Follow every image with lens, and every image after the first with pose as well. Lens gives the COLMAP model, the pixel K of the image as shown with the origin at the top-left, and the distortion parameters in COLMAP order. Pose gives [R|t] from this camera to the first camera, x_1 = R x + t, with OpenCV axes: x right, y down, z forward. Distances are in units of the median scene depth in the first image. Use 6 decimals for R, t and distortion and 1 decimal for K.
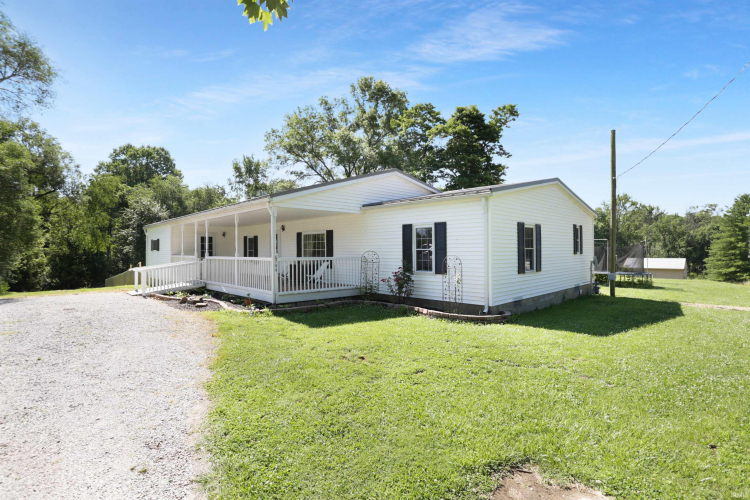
lens RADIAL K [[371.6, 0, 375.4], [0, 371.6, 246.4], [0, 0, 1]] dist [-0.072109, 0.034828]
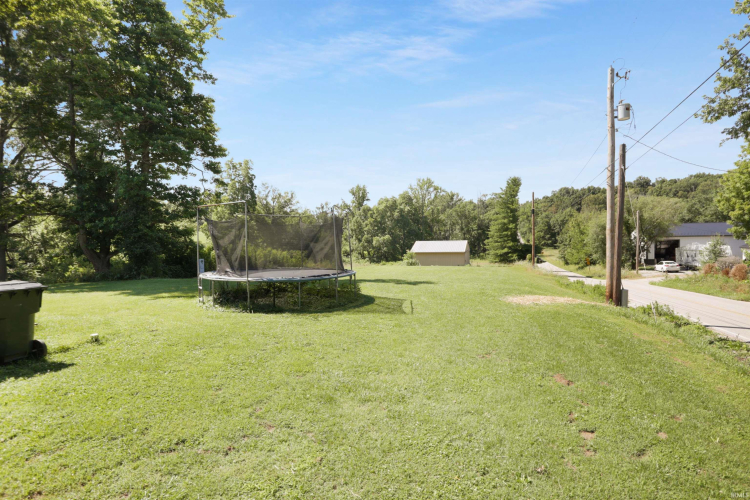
lens RADIAL K [[371.6, 0, 375.4], [0, 371.6, 246.4], [0, 0, 1]] dist [-0.072109, 0.034828]
pose [[0.909935, -0.022595, 0.414136, 0.218270], [0.006570, 0.999175, 0.040079, 0.007933], [-0.414700, -0.033749, 0.909332, 0.192070]]
